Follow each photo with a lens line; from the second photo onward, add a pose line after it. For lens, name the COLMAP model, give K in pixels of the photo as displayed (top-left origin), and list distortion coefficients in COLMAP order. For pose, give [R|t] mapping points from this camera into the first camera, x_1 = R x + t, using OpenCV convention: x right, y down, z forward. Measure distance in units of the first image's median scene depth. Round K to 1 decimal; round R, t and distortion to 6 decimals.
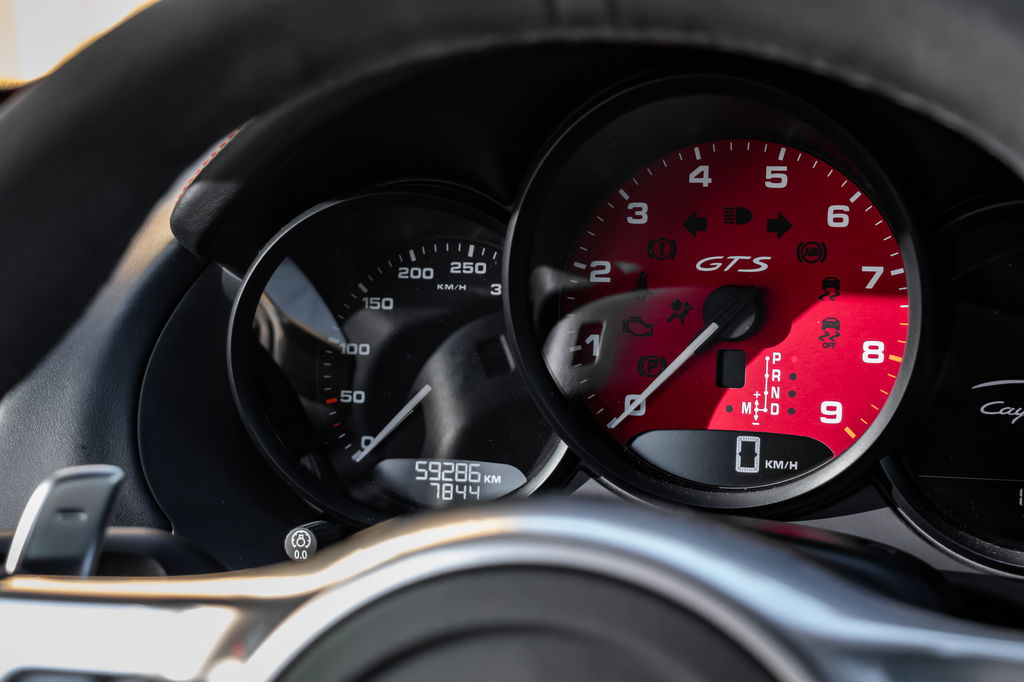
lens RADIAL K [[2420.1, 0, 514.2], [0, 2420.1, 382.5], [0, 0, 1]] dist [0.340608, 1.143546]
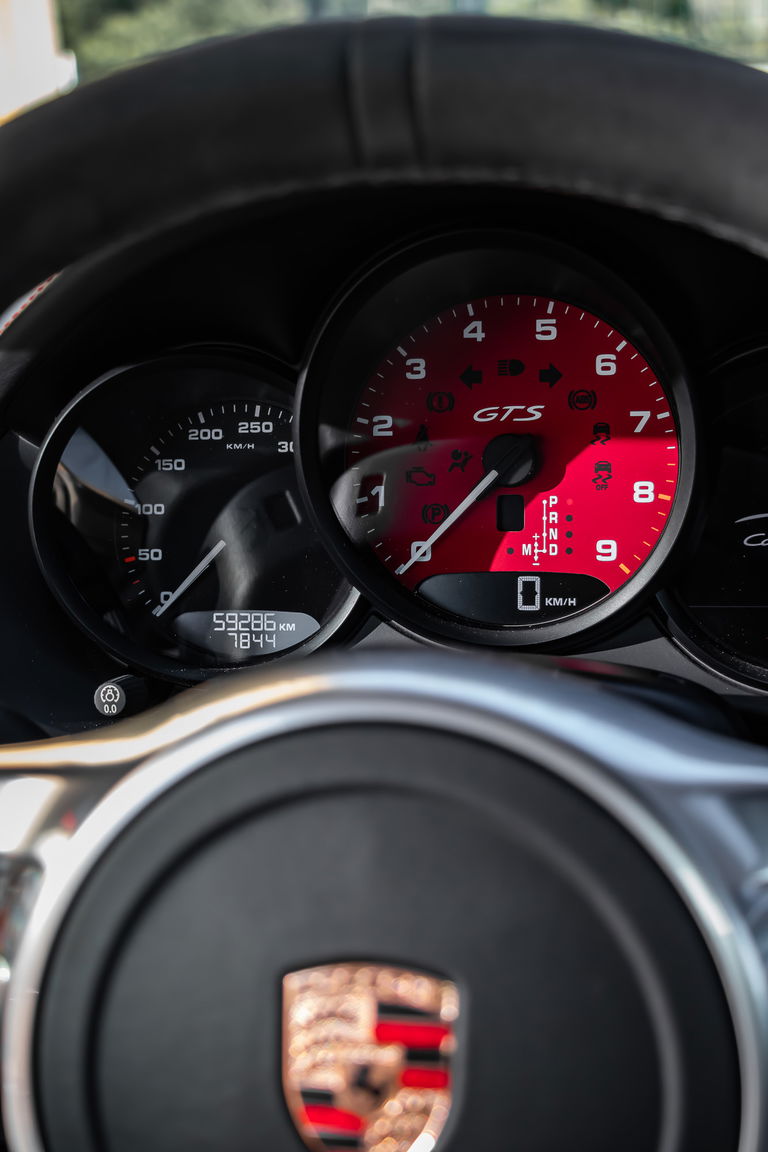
lens RADIAL K [[1925.9, 0, 355.4], [0, 1925.9, 580.6], [0, 0, 1]] dist [0.167794, -0.072855]
pose [[0.997320, -0.042742, 0.059378, -0.028992], [0.041217, 0.998794, 0.026675, -0.001501], [-0.060446, -0.024156, 0.997879, 0.165312]]
